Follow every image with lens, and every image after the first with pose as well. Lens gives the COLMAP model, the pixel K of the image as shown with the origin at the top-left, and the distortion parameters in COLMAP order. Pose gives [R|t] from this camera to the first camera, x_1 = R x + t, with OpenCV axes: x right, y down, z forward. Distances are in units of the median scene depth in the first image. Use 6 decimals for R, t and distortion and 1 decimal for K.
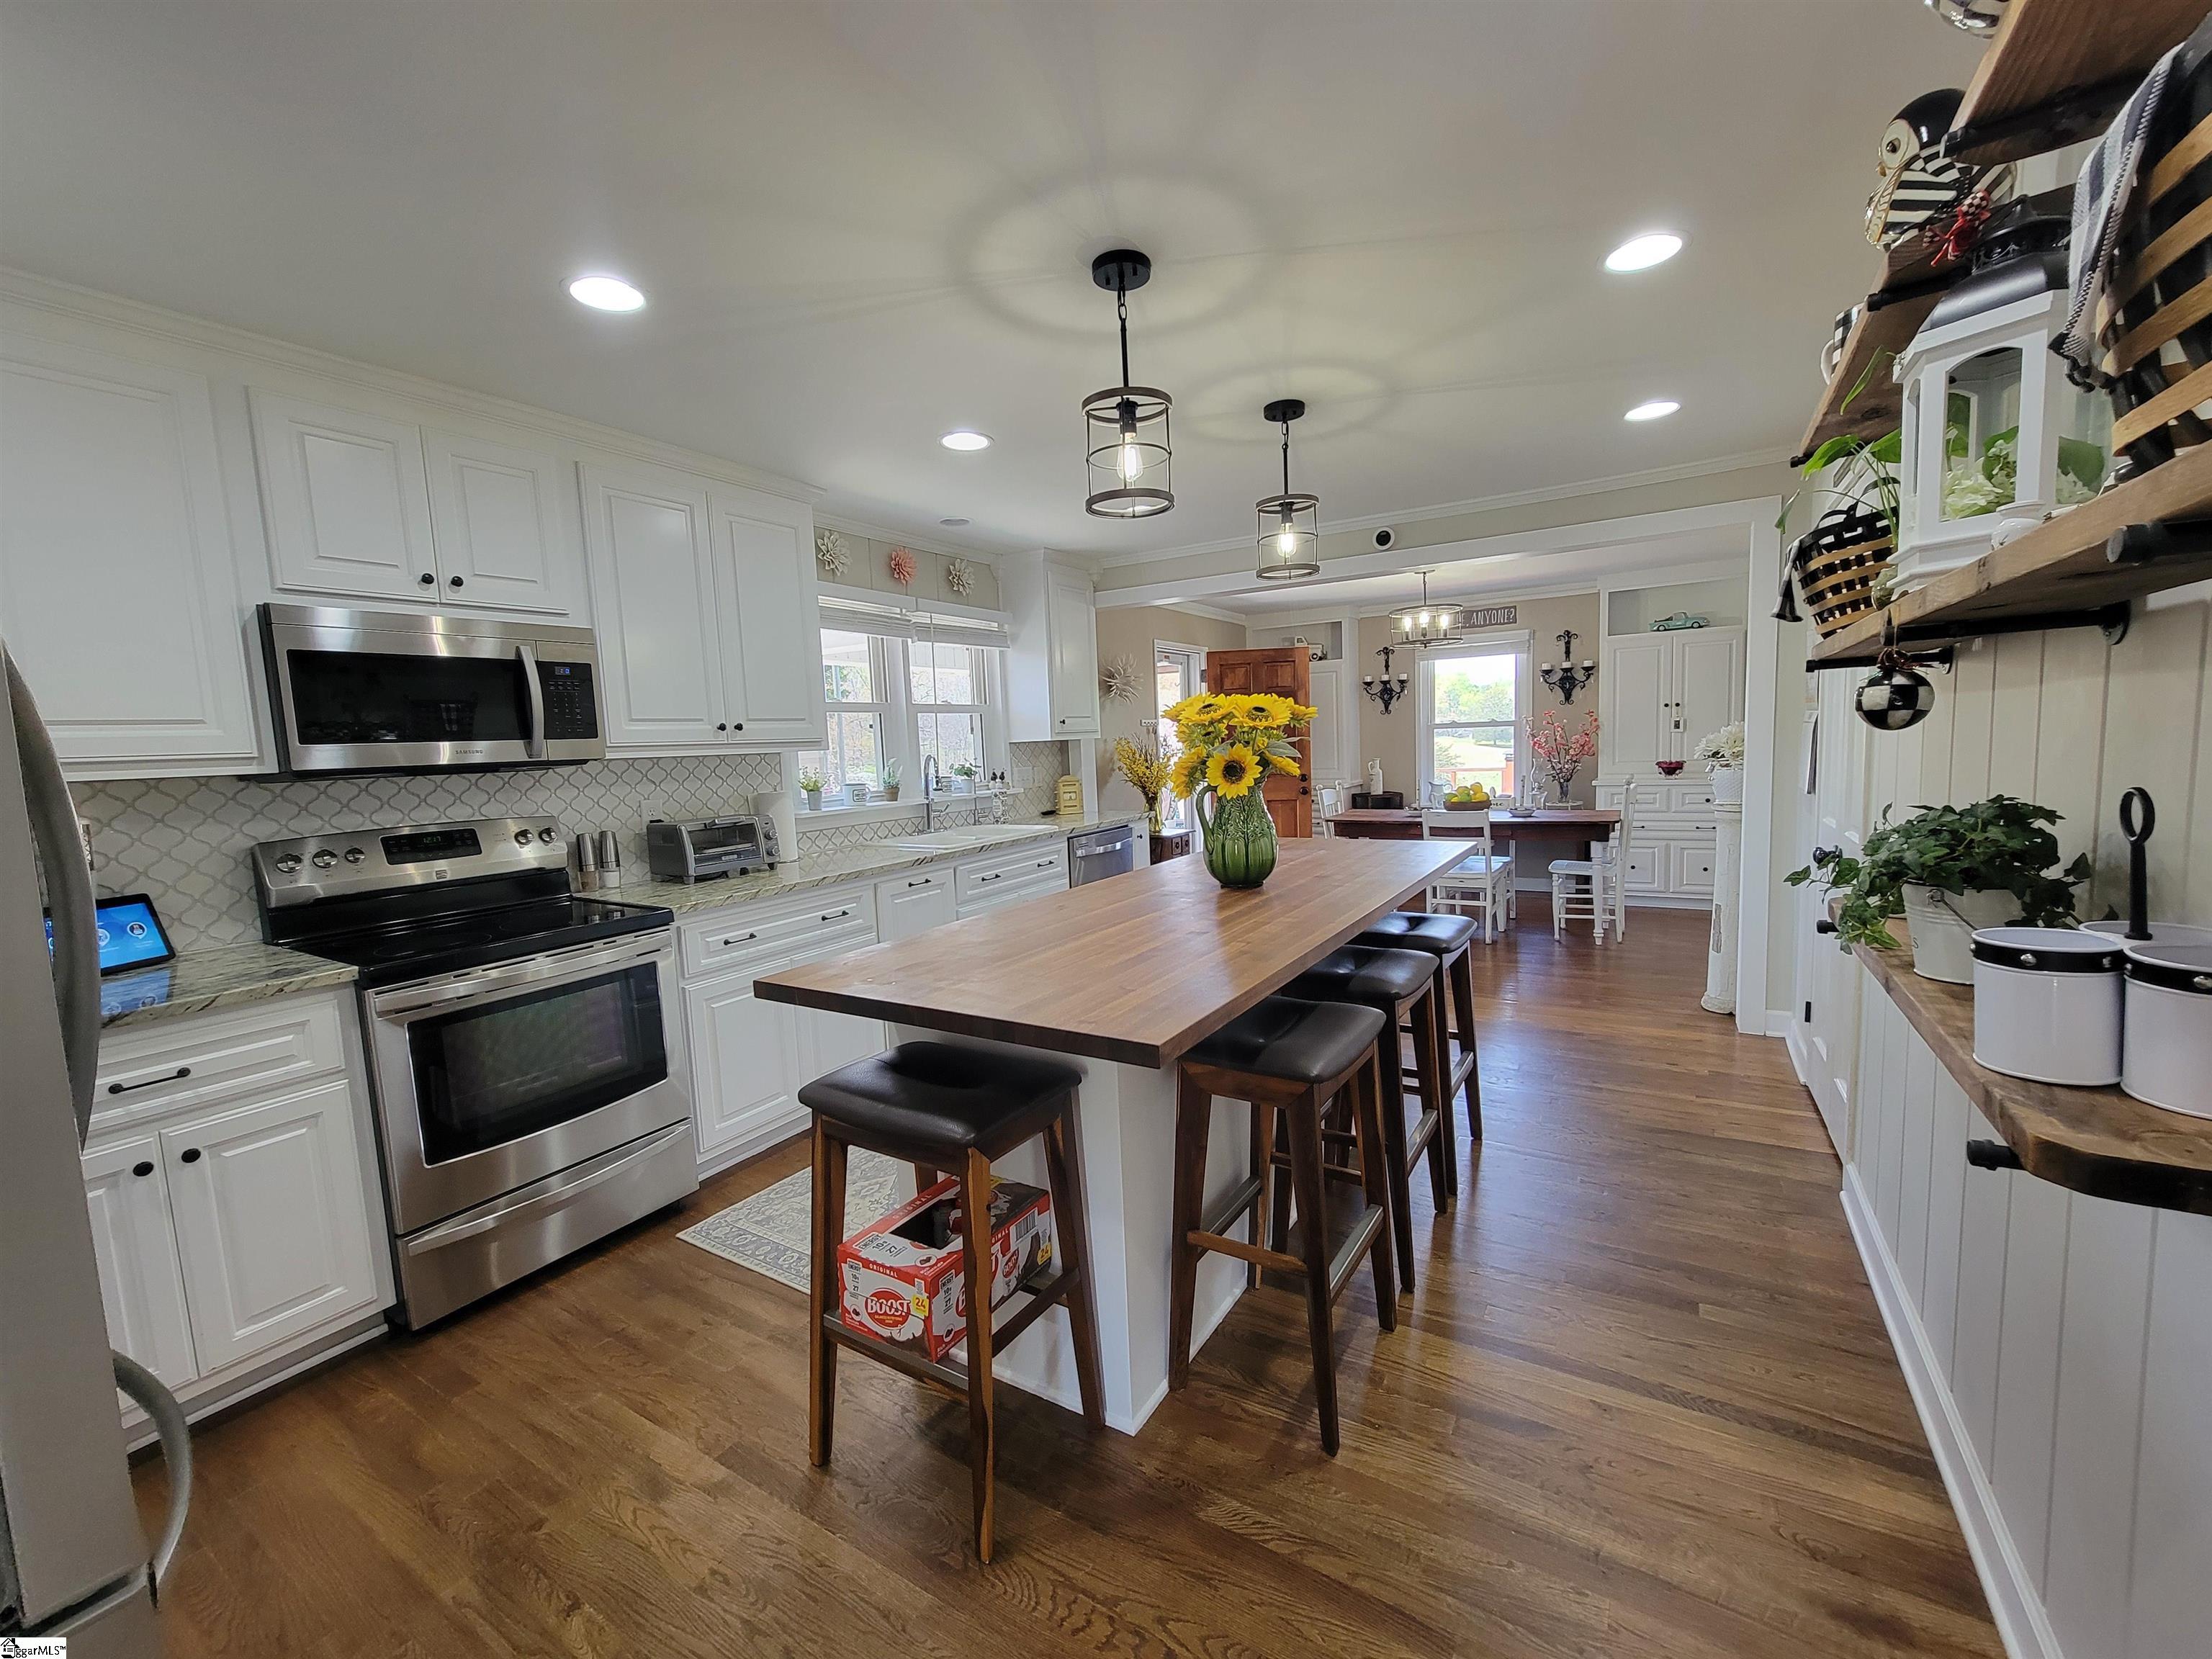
lens RADIAL K [[904.7, 0, 1110.2], [0, 904.7, 831.8], [0, 0, 1]] dist [-0.002493, 0.000948]
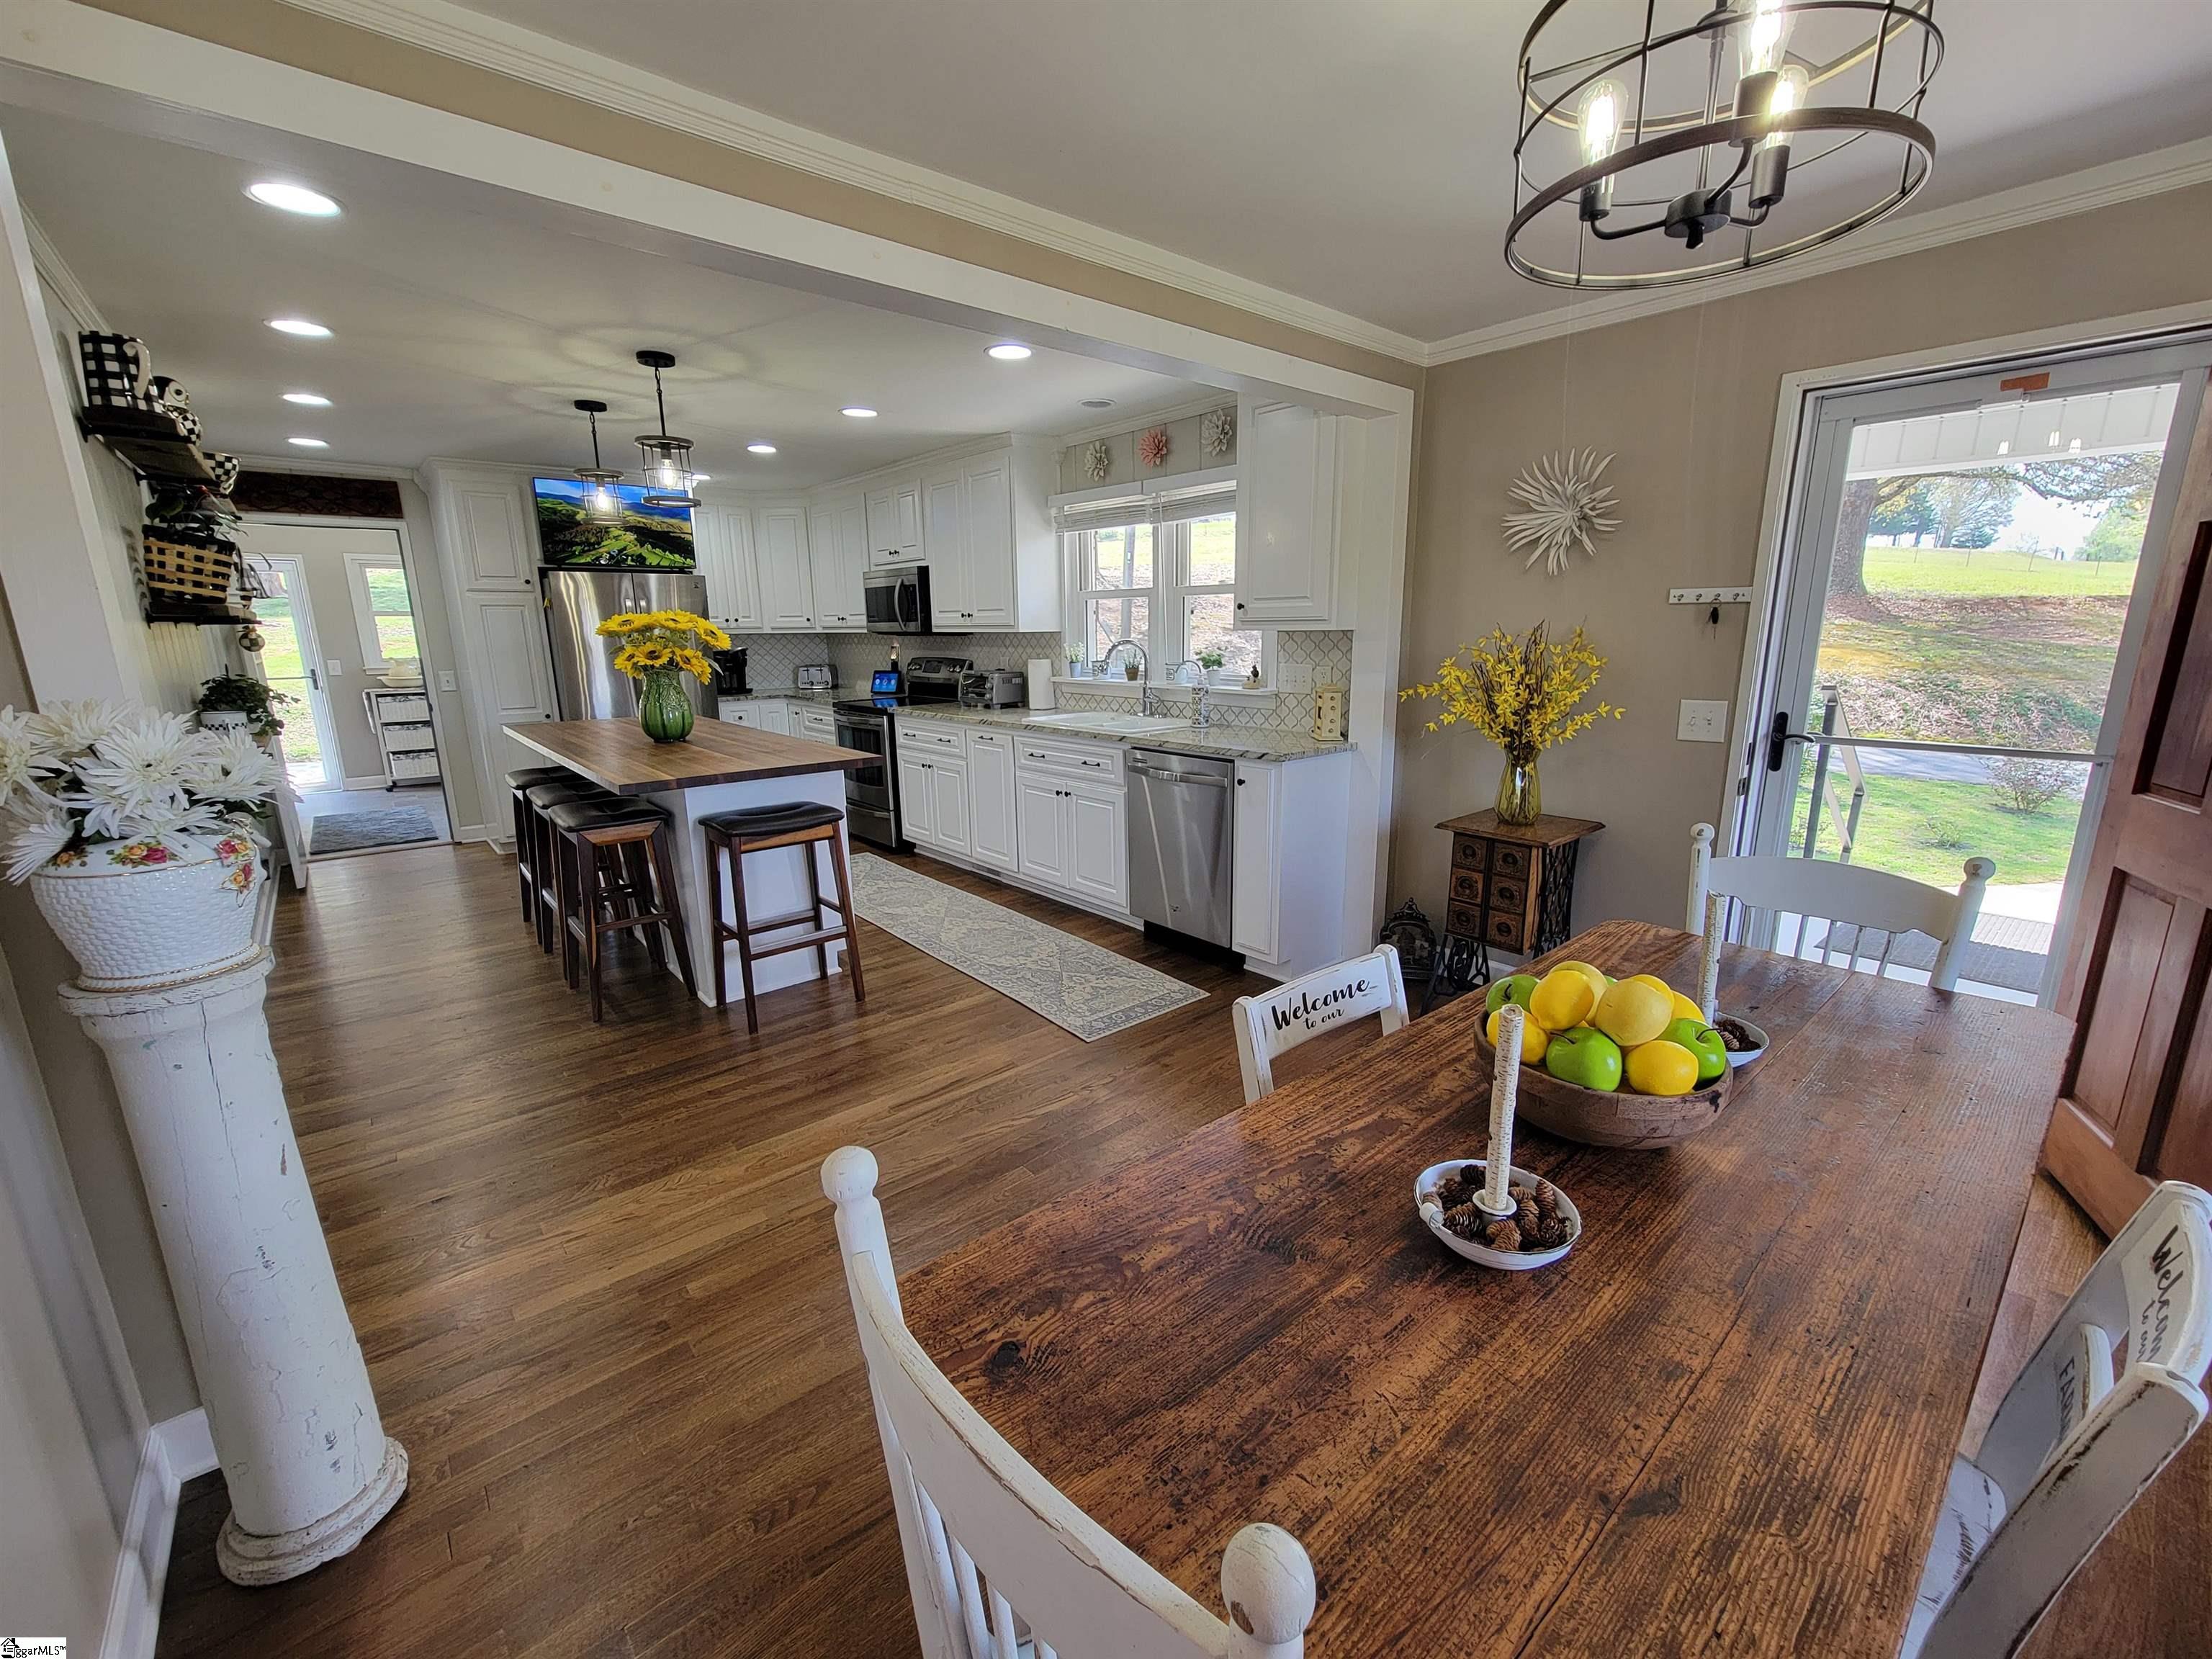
lens RADIAL K [[904.7, 0, 1104.0], [0, 904.7, 825.7], [0, 0, 1]] dist [-0.002493, 0.000948]
pose [[-0.315129, 0.254979, -0.914155, 0.901453], [-0.067408, 0.954787, 0.289549, -0.200954], [0.946652, 0.152867, -0.283694, 1.450542]]
